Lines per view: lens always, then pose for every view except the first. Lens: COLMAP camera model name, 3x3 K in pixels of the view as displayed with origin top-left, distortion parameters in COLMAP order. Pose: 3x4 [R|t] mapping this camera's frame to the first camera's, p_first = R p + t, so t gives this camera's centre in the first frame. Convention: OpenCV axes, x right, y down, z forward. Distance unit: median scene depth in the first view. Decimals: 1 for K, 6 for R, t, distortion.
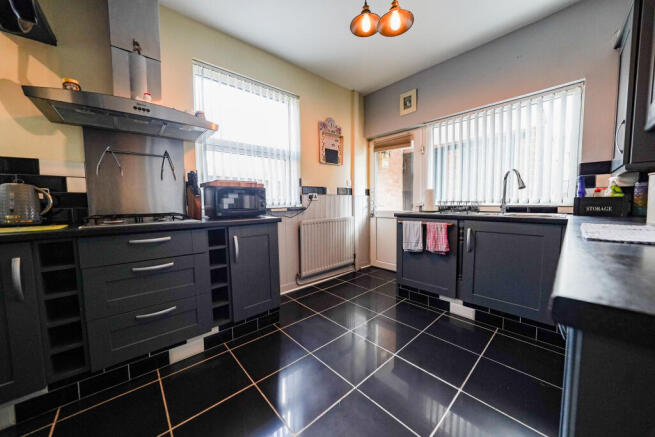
lens RADIAL K [[231.6, 0, 325.6], [0, 231.6, 217.3], [0, 0, 1]] dist [-0.002738, -0.000041]
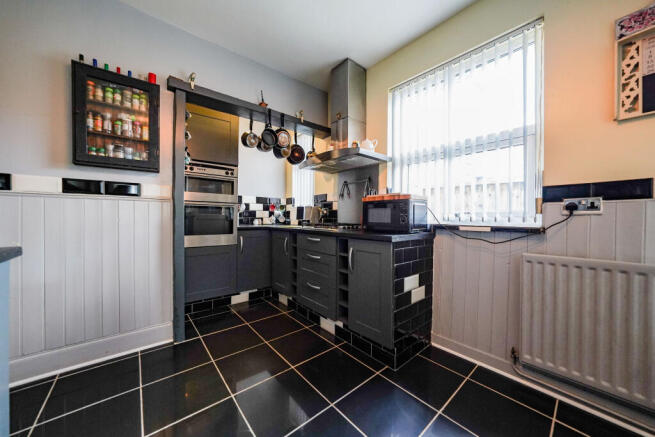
lens RADIAL K [[231.6, 0, 332.4], [0, 231.6, 218.3], [0, 0, 1]] dist [-0.002738, -0.000041]
pose [[-0.017558, 0.016033, -0.999717, 0.464134], [-0.074868, 0.997043, 0.017305, -0.044417], [0.997039, 0.075151, -0.016305, 0.627847]]
